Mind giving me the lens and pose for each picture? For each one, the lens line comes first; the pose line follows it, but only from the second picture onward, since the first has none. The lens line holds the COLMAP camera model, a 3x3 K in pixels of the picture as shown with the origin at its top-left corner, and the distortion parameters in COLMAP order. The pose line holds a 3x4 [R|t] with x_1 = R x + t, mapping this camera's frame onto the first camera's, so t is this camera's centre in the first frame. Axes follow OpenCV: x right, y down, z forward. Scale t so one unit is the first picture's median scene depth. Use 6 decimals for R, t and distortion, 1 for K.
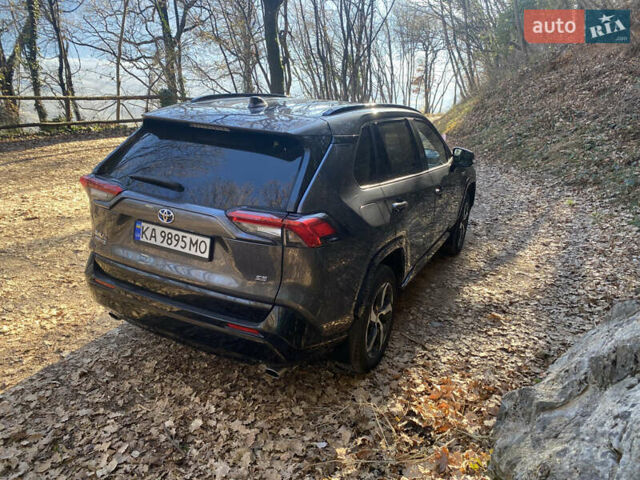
lens RADIAL K [[495.8, 0, 316.0], [0, 495.8, 236.7], [0, 0, 1]] dist [0.033504, -0.021406]
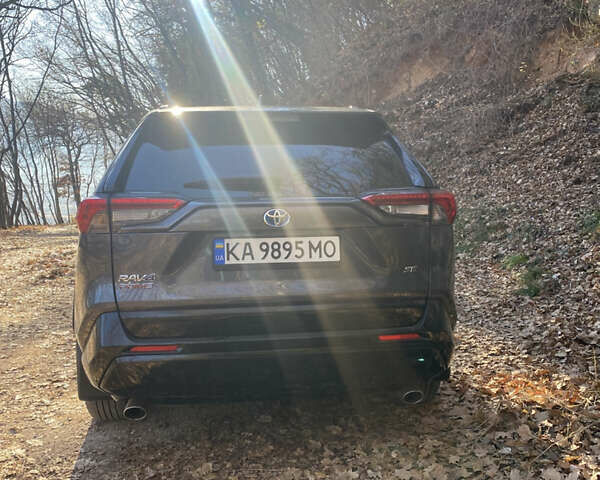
lens RADIAL K [[617.6, 0, 301.0], [0, 617.6, 239.8], [0, 0, 1]] dist [0.029400, 0.000000]
pose [[0.830340, -0.122661, 0.543590, -0.776704], [0.234110, 0.962000, -0.140530, 0.131111], [-0.505696, 0.243948, 0.827503, 0.192114]]
